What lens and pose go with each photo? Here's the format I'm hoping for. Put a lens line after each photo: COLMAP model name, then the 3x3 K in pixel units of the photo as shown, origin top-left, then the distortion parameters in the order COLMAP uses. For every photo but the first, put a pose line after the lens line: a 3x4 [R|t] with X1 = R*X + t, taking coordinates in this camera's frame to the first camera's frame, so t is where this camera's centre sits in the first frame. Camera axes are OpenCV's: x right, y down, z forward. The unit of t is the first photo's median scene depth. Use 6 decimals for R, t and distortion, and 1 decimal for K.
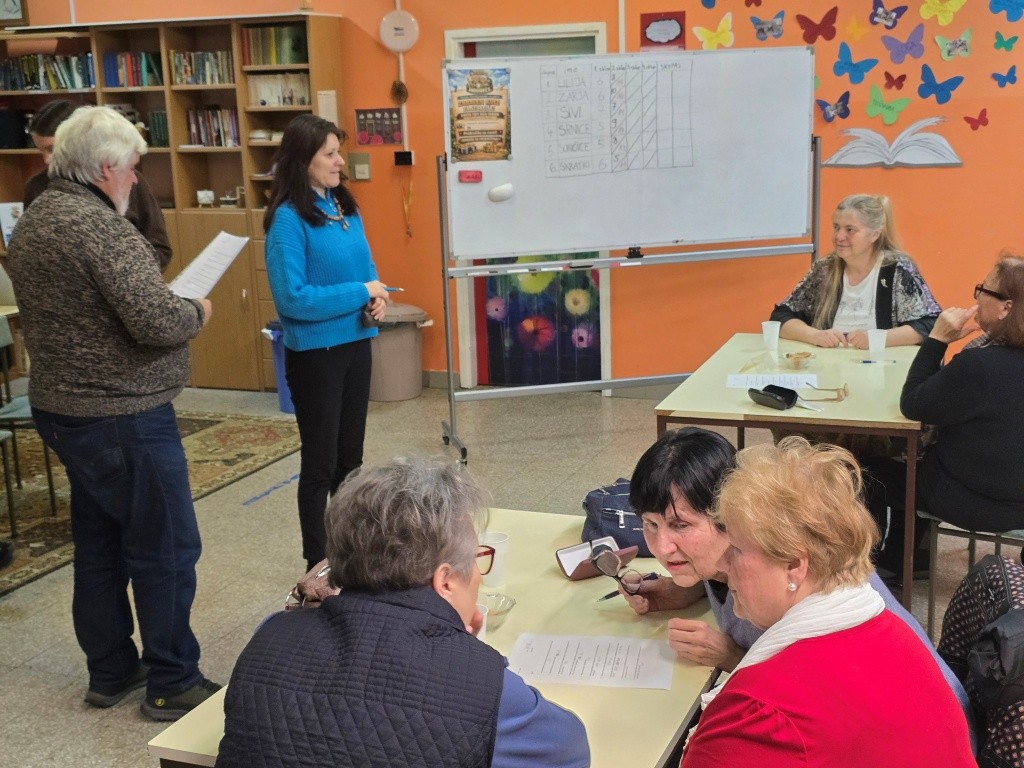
lens RADIAL K [[1346.6, 0, 508.9], [0, 1346.6, 405.2], [0, 0, 1]] dist [0.135186, -0.337687]
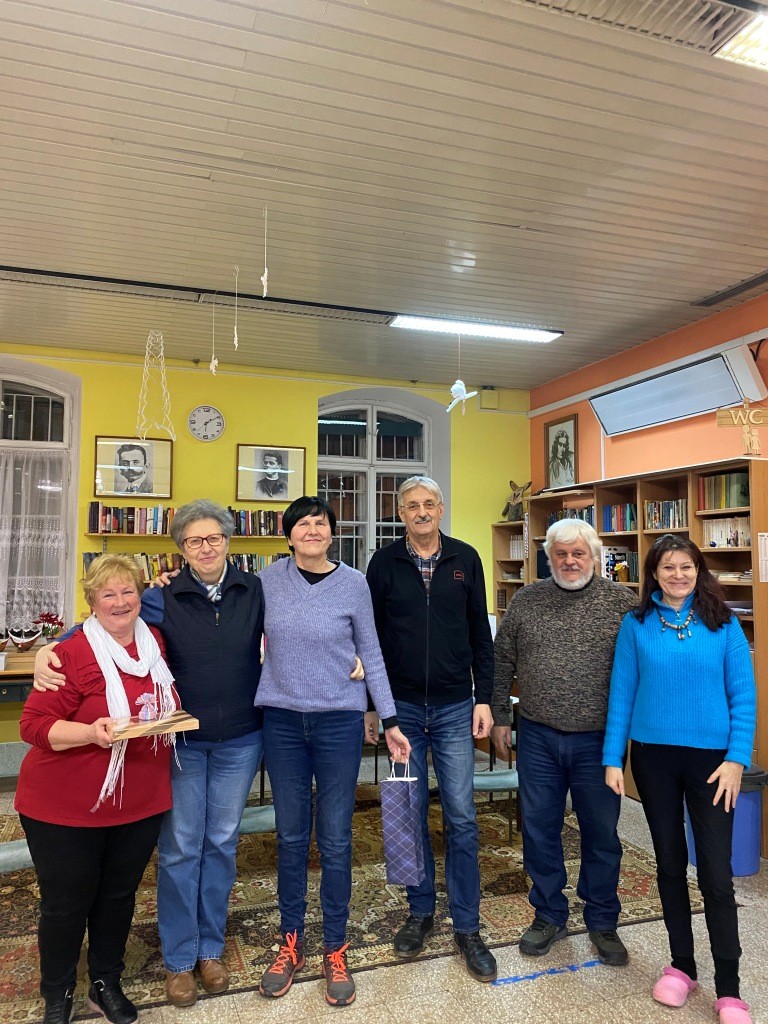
lens RADIAL K [[786.8, 0, 363.9], [0, 786.8, 507.3], [0, 0, 1]] dist [0.025990, -0.049253]
pose [[0.648104, -0.019706, -0.761297, 0.124398], [-0.205202, 0.958173, -0.199493, -0.082748], [0.733385, 0.285512, 0.616951, 0.474470]]
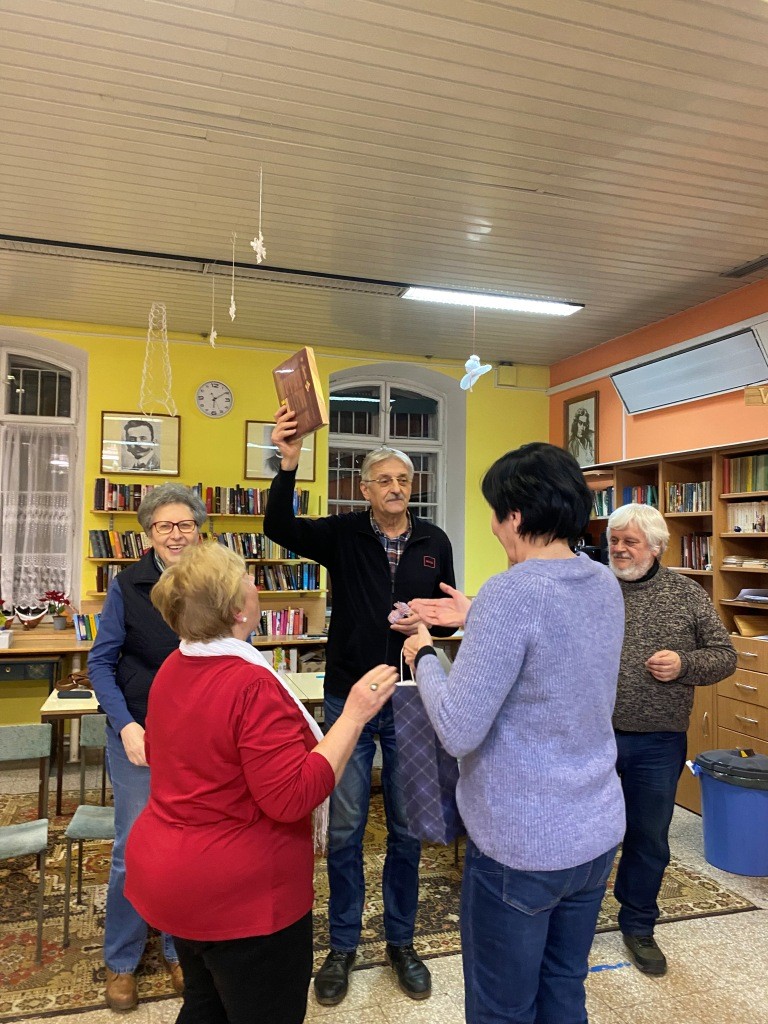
lens RADIAL K [[786.8, 0, 363.9], [0, 786.8, 507.3], [0, 0, 1]] dist [0.025990, -0.049253]
pose [[0.626147, 0.008507, -0.779659, 0.113553], [-0.219146, 0.961552, -0.165505, -0.092691], [0.748275, 0.274490, 0.603937, 0.498581]]
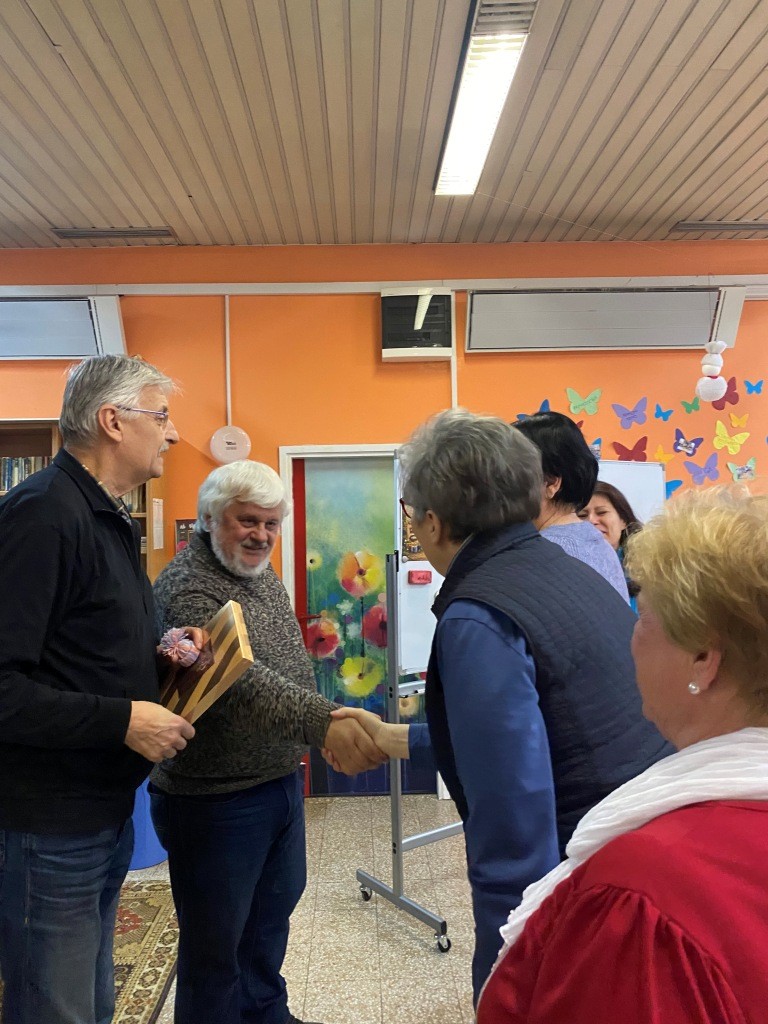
lens RADIAL K [[779.5, 0, 382.2], [0, 779.5, 505.0], [0, 0, 1]] dist [0.093165, -0.196095]
pose [[0.918299, 0.027311, 0.394945, -0.233525], [0.083242, 0.961995, -0.260071, -0.077518], [-0.387037, 0.271699, 0.881125, 0.503643]]
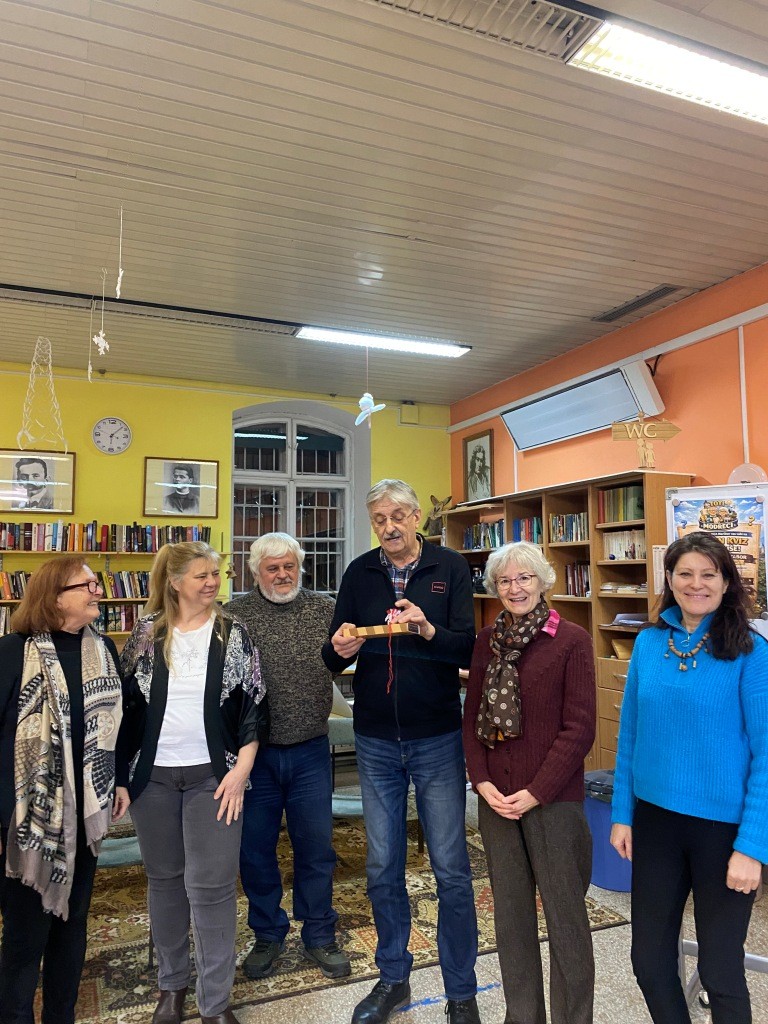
lens RADIAL K [[779.5, 0, 382.2], [0, 779.5, 505.0], [0, 0, 1]] dist [0.093165, -0.196095]
pose [[0.706023, -0.039051, -0.707111, 0.143694], [-0.185113, 0.953589, -0.237491, -0.094337], [0.683567, 0.298570, 0.666027, 0.521229]]
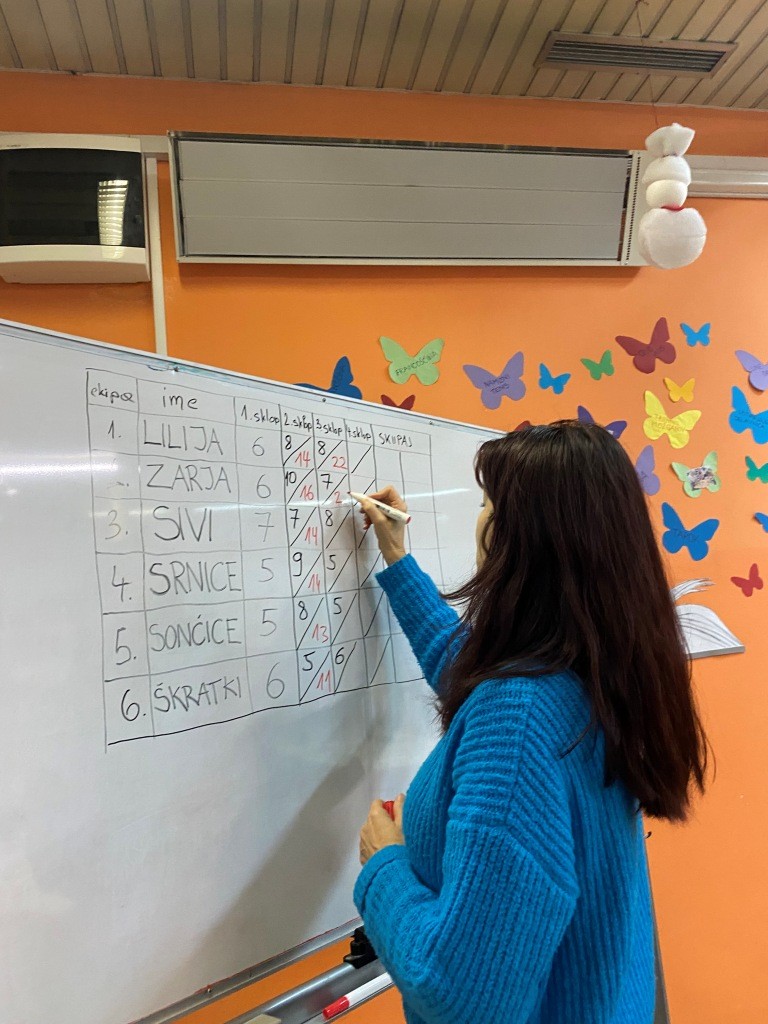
lens RADIAL K [[761.9, 0, 381.9], [0, 761.9, 507.3], [0, 0, 1]] dist [0.144892, -0.299260]
pose [[0.834536, 0.046315, 0.549003, -0.013600], [0.195958, 0.906351, -0.374337, -0.132732], [-0.514927, 0.419979, 0.747307, 0.778328]]
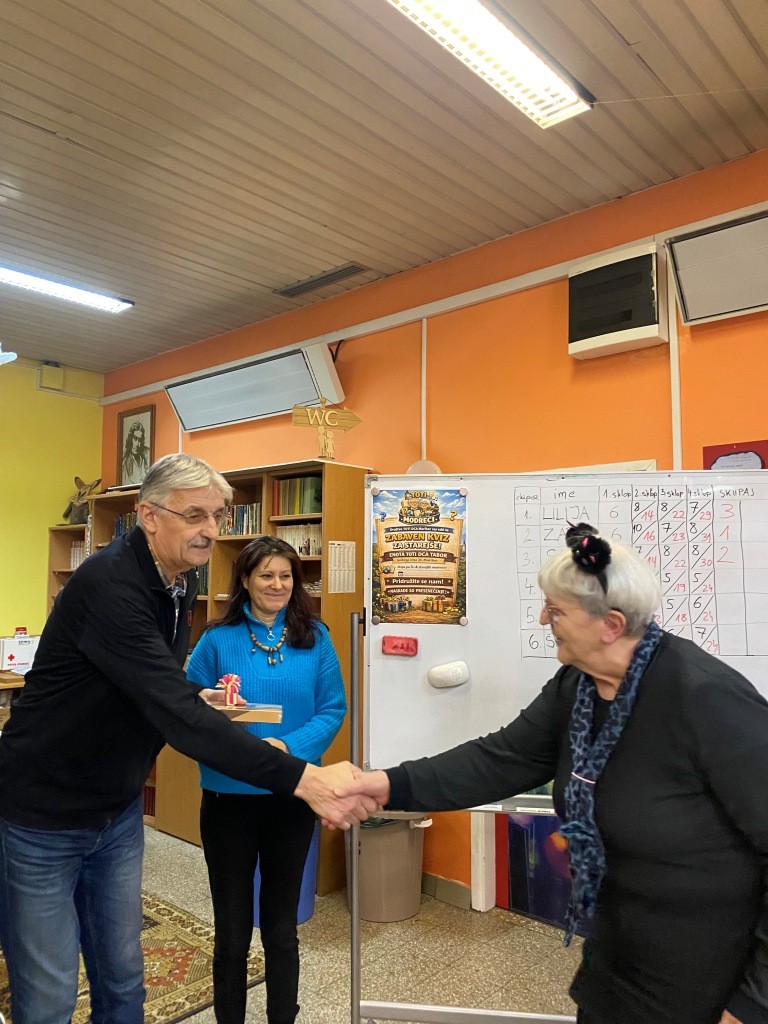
lens RADIAL K [[774.5, 0, 375.6], [0, 774.5, 508.9], [0, 0, 1]] dist [0.169343, -0.423831]
pose [[0.935719, 0.007089, -0.352674, 0.085627], [-0.117323, 0.949132, -0.292206, -0.111116], [0.332663, 0.314800, 0.888952, 0.588954]]
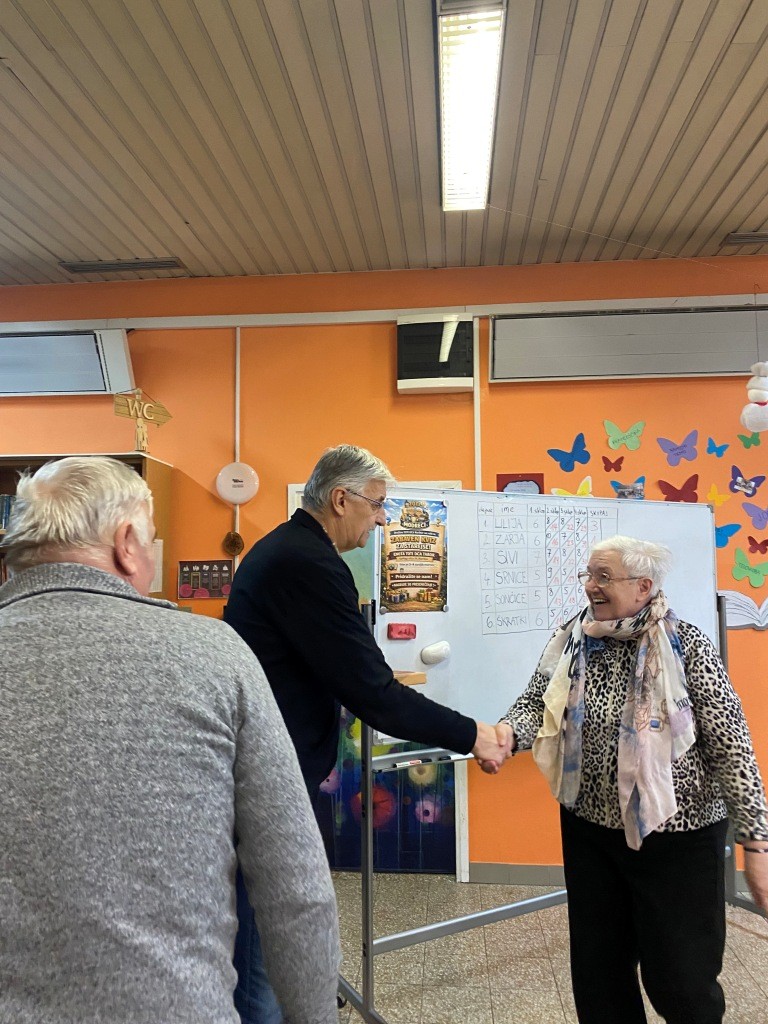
lens RADIAL K [[779.5, 0, 382.2], [0, 779.5, 505.0], [0, 0, 1]] dist [0.093165, -0.196095]
pose [[0.958110, 0.054266, 0.281214, -0.154949], [0.040670, 0.946157, -0.321142, -0.087313], [-0.283500, 0.319126, 0.904315, 0.530987]]
